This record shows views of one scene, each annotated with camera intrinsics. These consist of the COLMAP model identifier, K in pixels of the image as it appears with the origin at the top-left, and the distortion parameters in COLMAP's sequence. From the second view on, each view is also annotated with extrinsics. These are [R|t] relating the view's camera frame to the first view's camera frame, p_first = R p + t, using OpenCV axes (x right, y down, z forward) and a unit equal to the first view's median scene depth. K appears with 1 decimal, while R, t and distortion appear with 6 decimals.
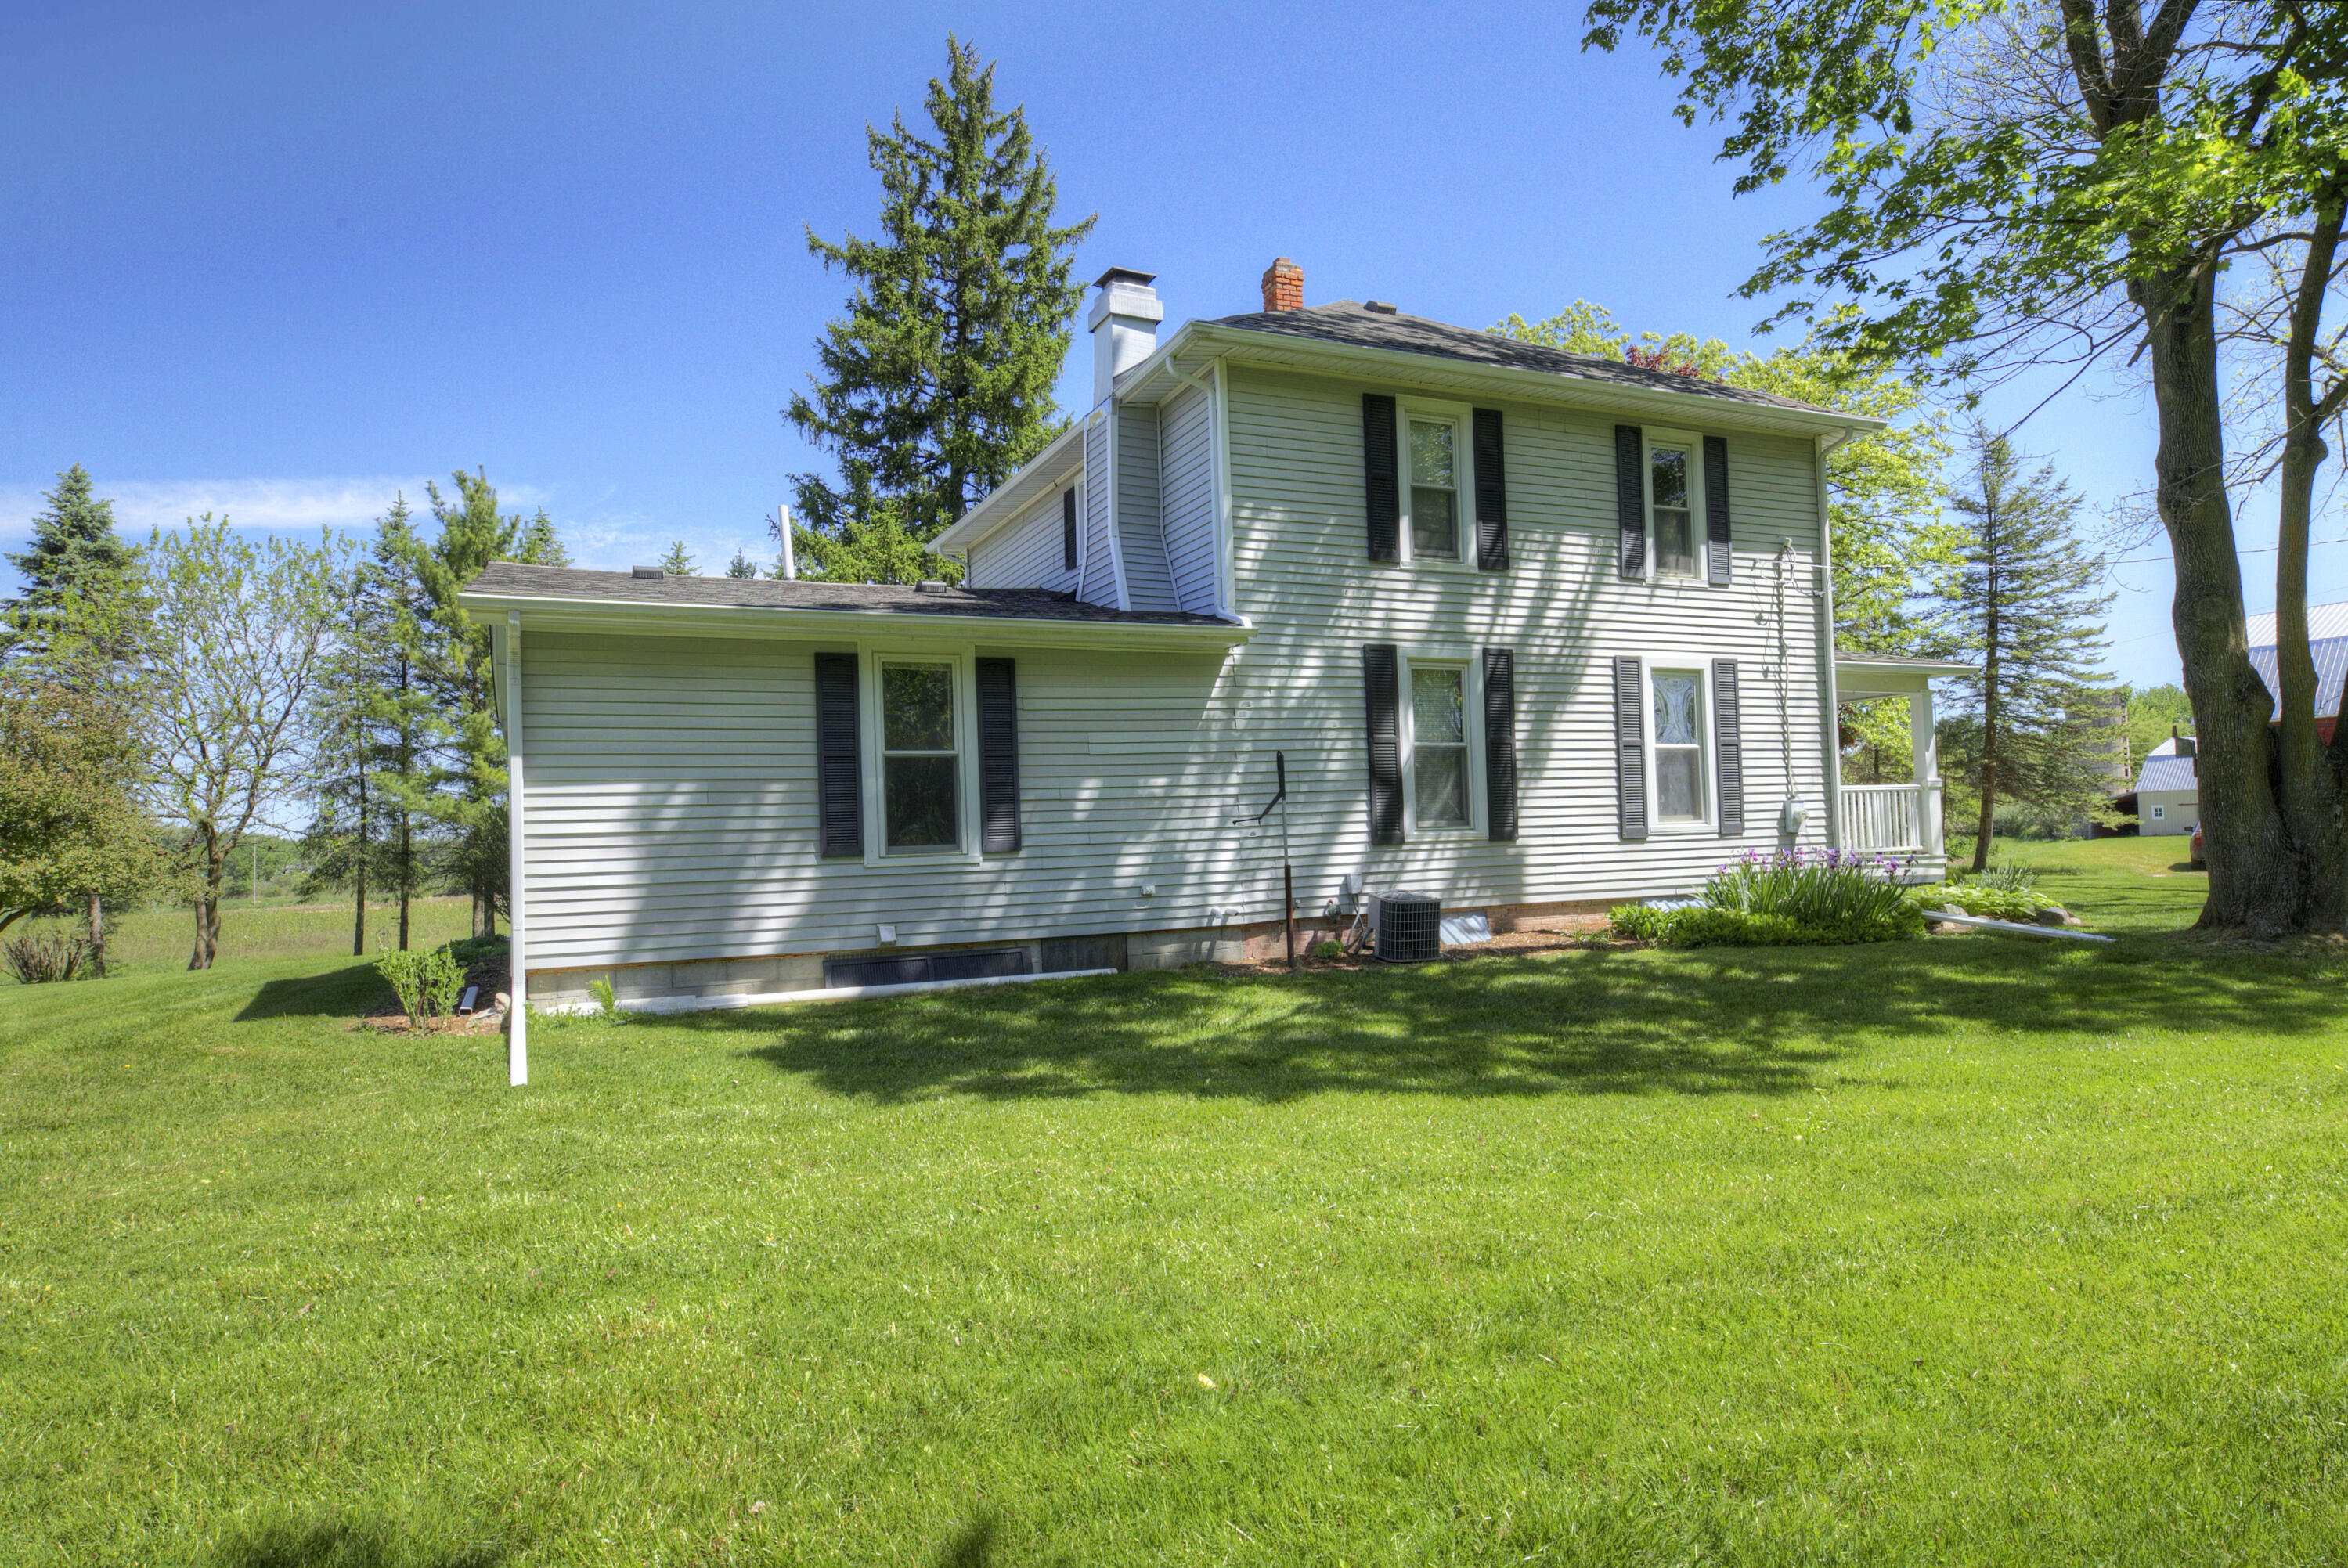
lens RADIAL K [[1335.0, 0, 1174.0], [0, 1335.0, 784.0], [0, 0, 1]] dist [-0.001472, 0.000142]
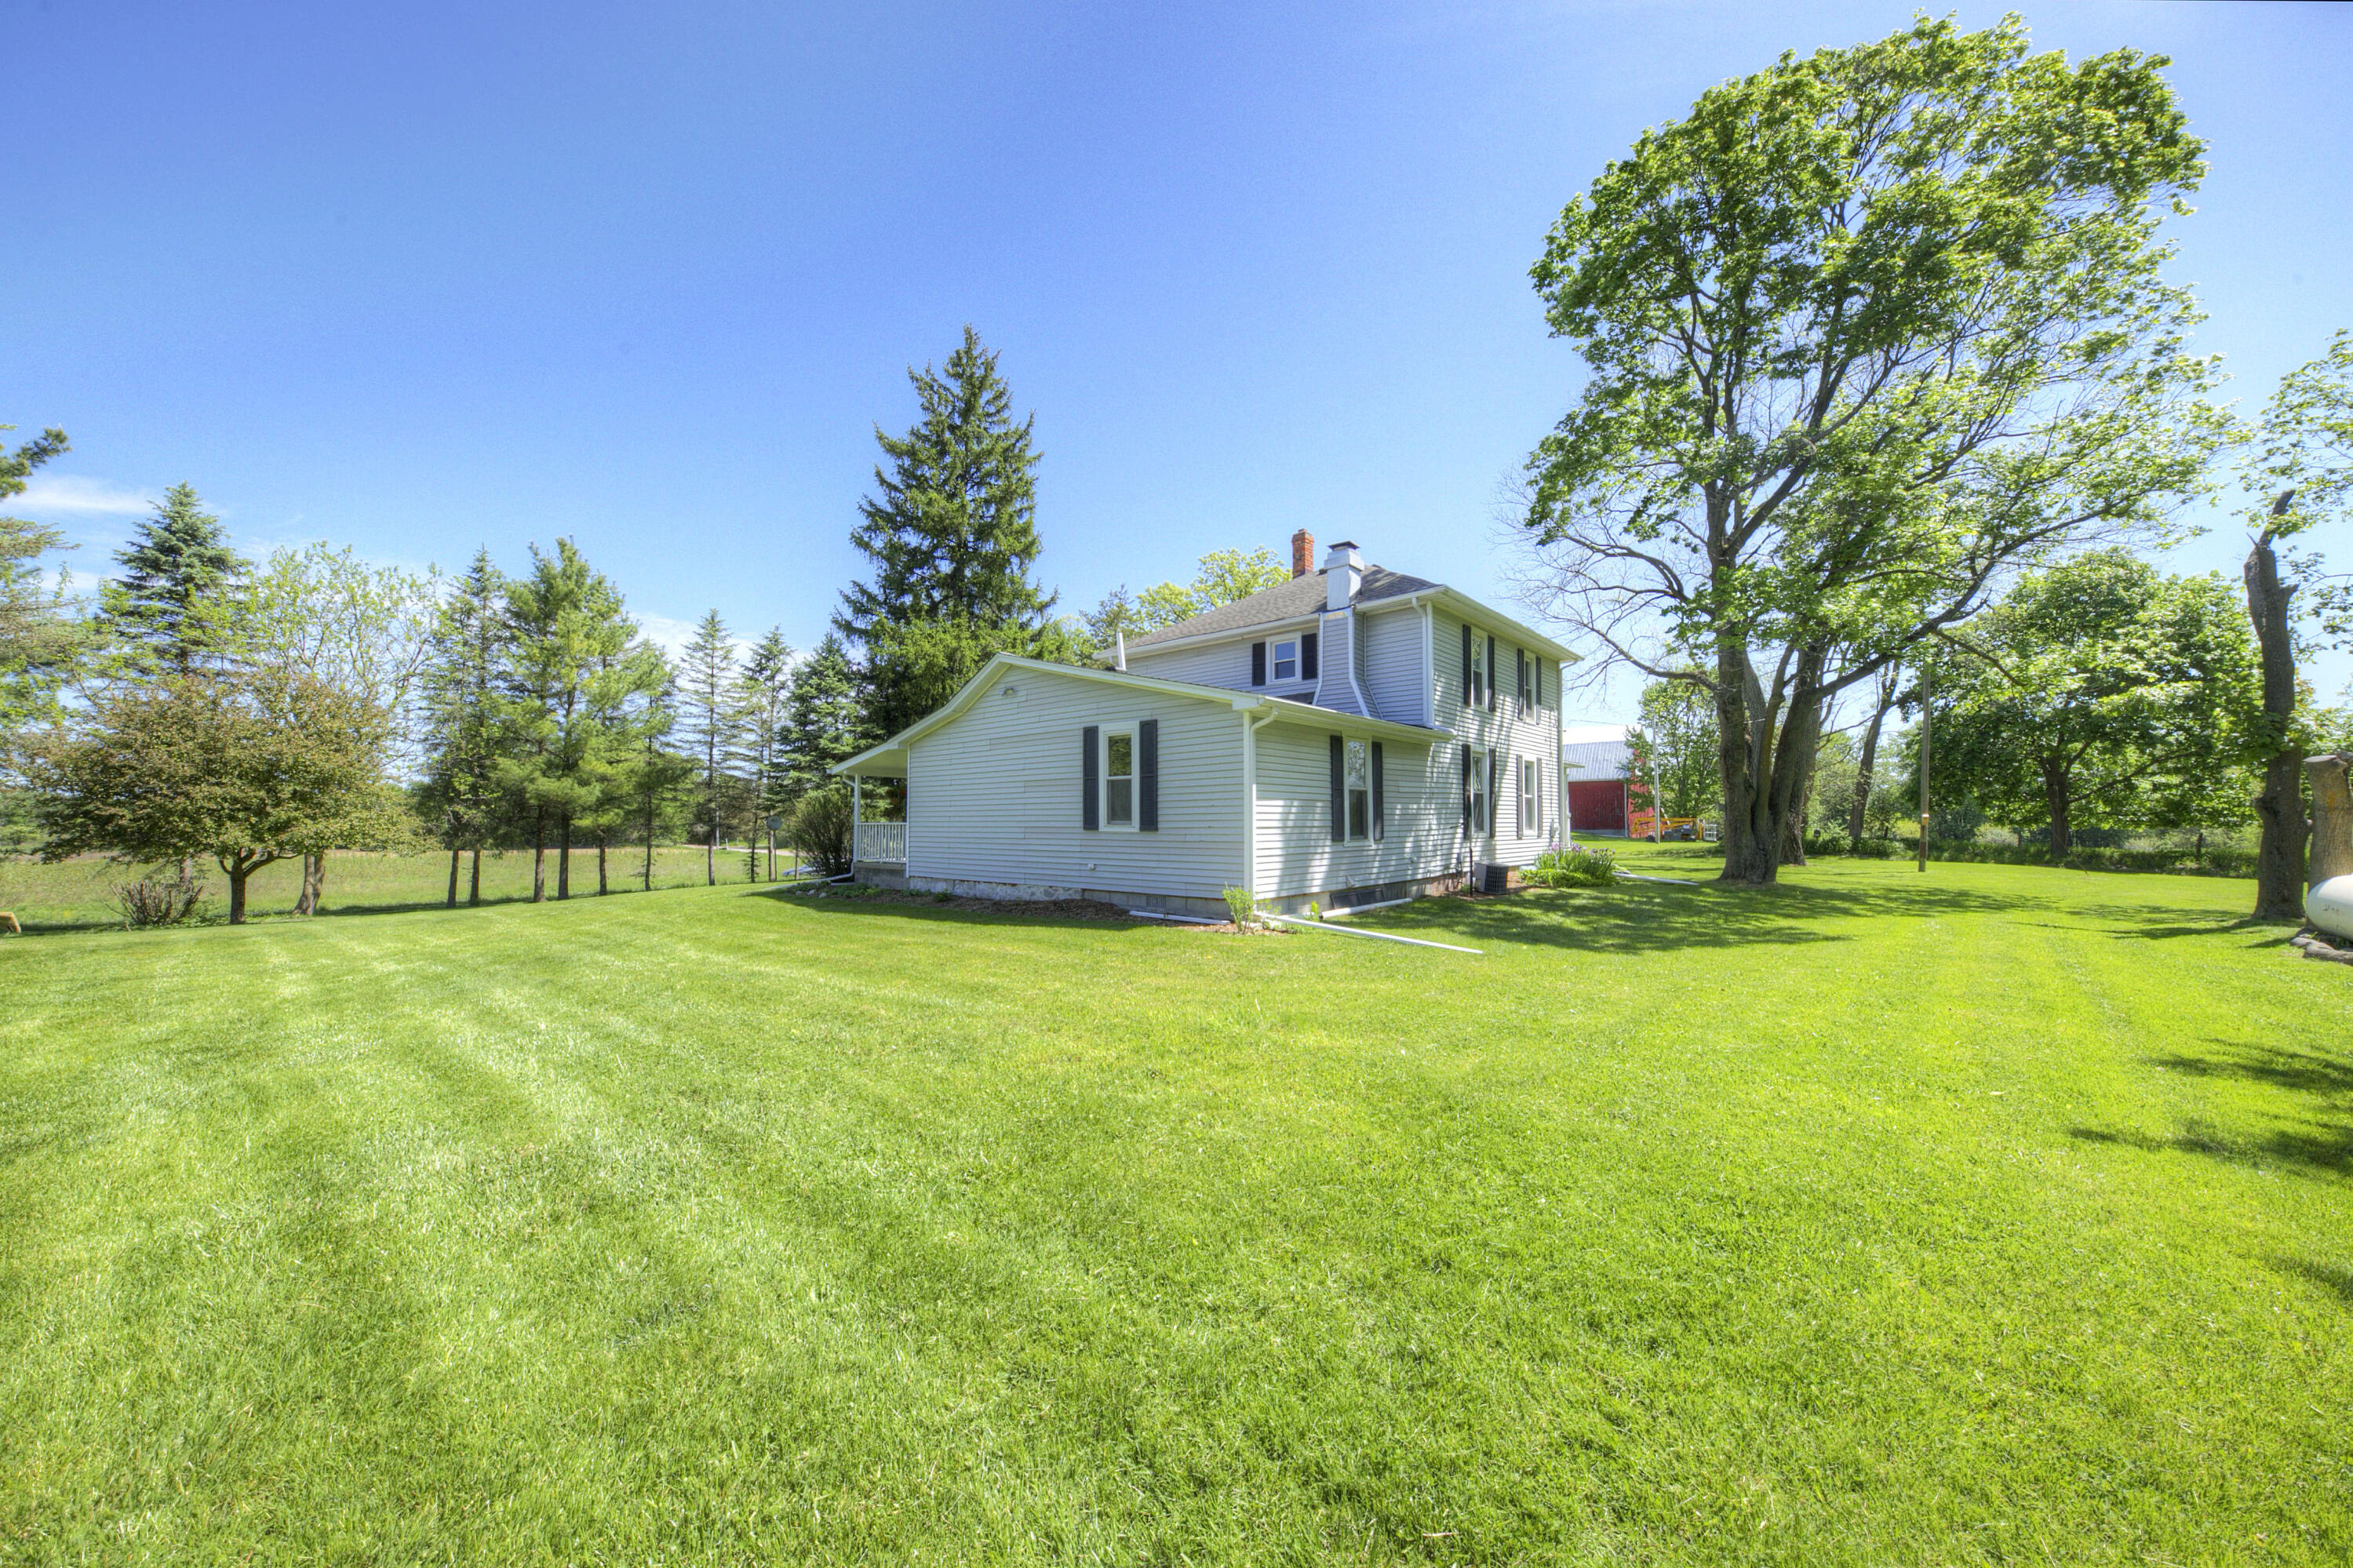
lens RADIAL K [[797.0, 0, 1157.5], [0, 797.0, 794.8], [0, 0, 1]] dist [0.008948, -0.004441]
pose [[0.920862, 0.042820, 0.387529, -0.763211], [-0.045302, 0.998970, -0.002734, 0.001597], [-0.387247, -0.015038, 0.921853, 0.024302]]
